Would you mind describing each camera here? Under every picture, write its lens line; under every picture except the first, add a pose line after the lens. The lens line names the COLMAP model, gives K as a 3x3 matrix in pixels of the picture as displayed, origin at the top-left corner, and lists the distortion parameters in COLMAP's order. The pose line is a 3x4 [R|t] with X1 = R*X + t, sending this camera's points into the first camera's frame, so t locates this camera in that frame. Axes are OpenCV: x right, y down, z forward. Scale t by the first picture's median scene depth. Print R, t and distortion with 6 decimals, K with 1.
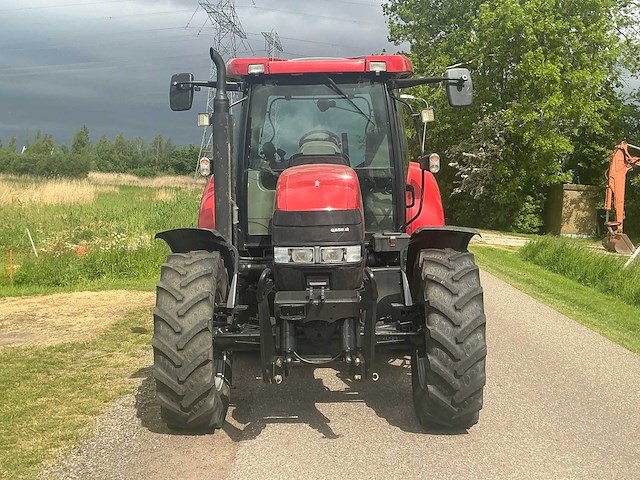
lens RADIAL K [[731.8, 0, 320.0], [0, 731.8, 240.0], [0, 0, 1]] dist [0.102980, -0.008872]
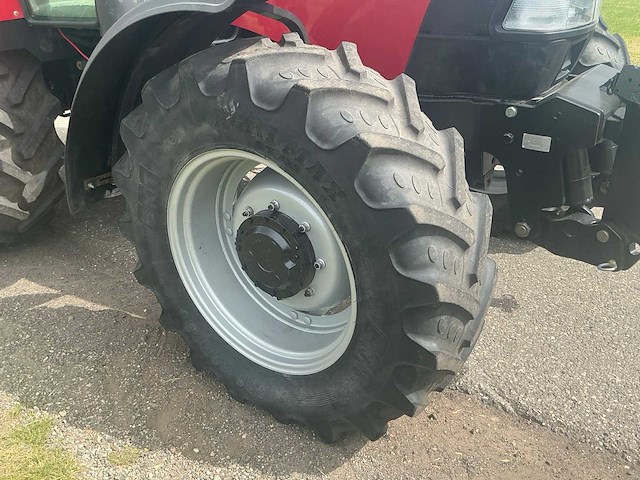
lens RADIAL K [[600.6, 0, 320.0], [0, 600.6, 240.0], [0, 0, 1]] dist [0.126635, -0.201515]
pose [[0.575703, -0.367125, 0.730606, -0.376127], [0.082876, 0.915132, 0.394544, -0.009929], [-0.813448, -0.166590, 0.557270, 0.698309]]
